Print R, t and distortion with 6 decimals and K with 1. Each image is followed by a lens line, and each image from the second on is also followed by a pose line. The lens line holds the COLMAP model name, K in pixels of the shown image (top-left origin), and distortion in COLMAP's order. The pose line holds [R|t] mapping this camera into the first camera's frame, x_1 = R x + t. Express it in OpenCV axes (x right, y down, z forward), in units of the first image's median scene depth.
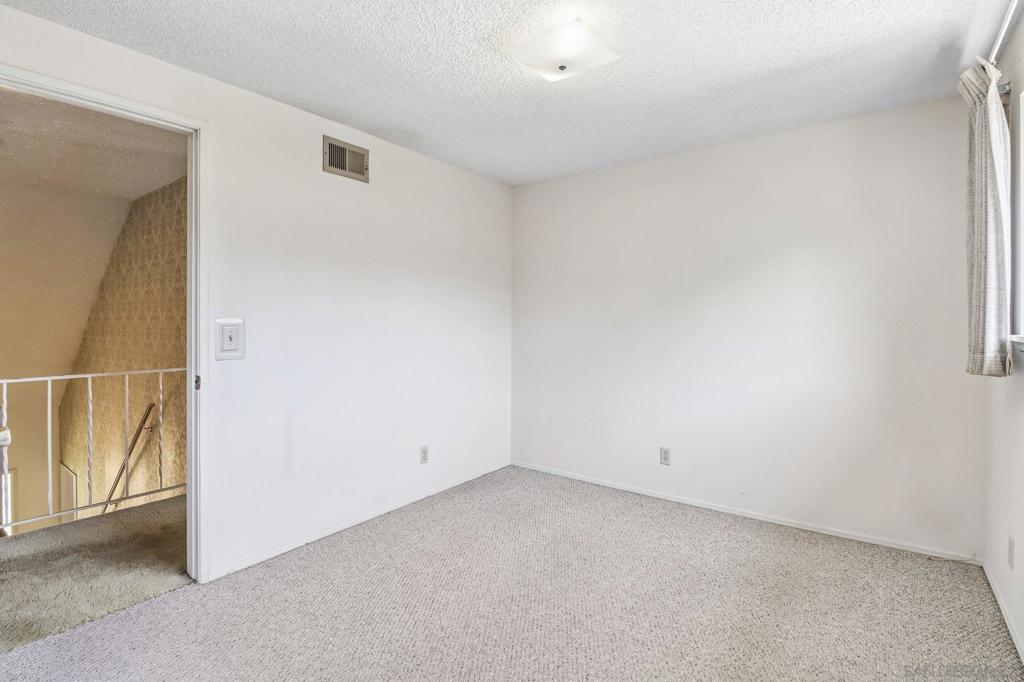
lens RADIAL K [[500.1, 0, 516.1], [0, 500.1, 319.9], [0, 0, 1]] dist [-0.010271, -0.005038]
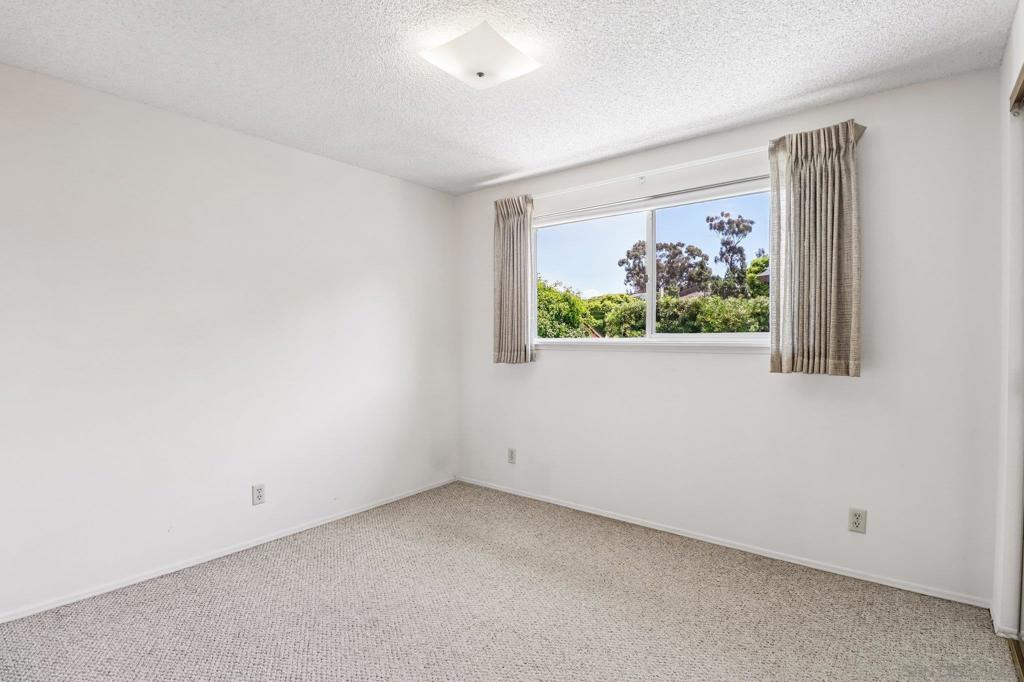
lens RADIAL K [[500.1, 0, 512.0], [0, 500.1, 339.8], [0, 0, 1]] dist [-0.010271, -0.005038]
pose [[0.031008, -0.010668, 0.999462, -0.638254], [0.004975, 0.999932, 0.010518, -0.000313], [-0.999507, 0.004646, 0.031059, 0.632785]]
